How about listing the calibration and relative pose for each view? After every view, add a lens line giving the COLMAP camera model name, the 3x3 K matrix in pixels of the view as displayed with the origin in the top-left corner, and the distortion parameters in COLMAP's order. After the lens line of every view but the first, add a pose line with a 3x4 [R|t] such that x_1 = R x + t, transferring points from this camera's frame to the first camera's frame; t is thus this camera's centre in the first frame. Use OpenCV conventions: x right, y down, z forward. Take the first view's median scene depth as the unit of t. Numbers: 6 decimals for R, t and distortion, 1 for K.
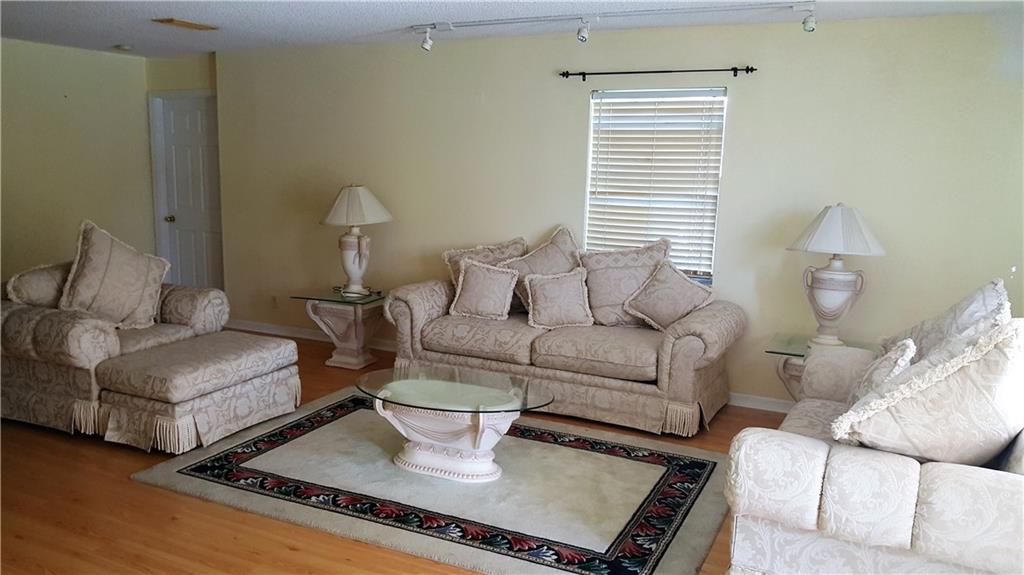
lens RADIAL K [[876.6, 0, 509.6], [0, 876.6, 333.4], [0, 0, 1]] dist [0.142892, -0.420237]
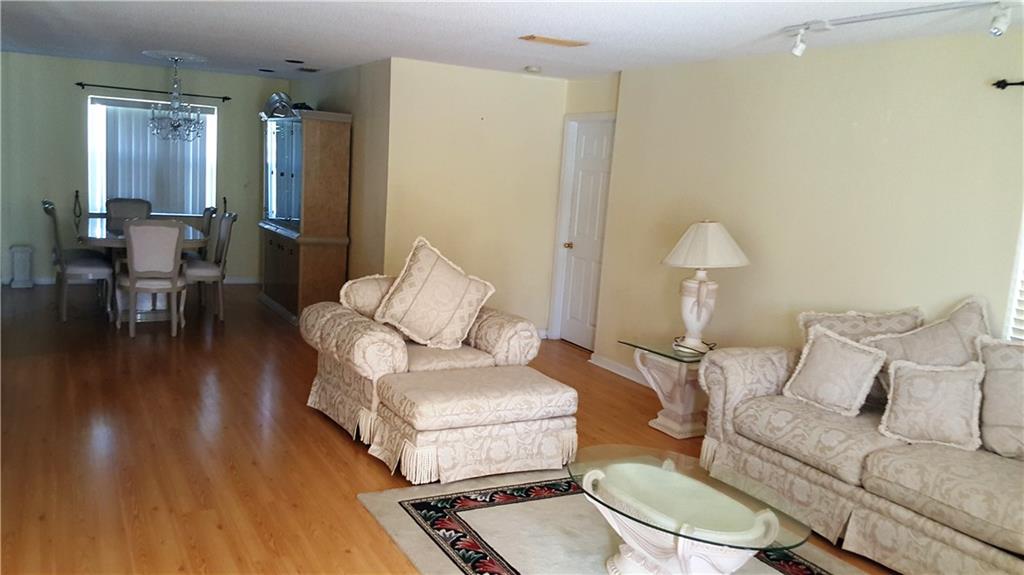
lens RADIAL K [[903.4, 0, 508.5], [0, 903.4, 311.2], [0, 0, 1]] dist [0.247431, -0.708249]
pose [[0.762734, 0.129535, -0.633607, 0.262988], [-0.169044, 0.985607, -0.001996, -0.054586], [0.624229, 0.108630, 0.773653, 0.239913]]
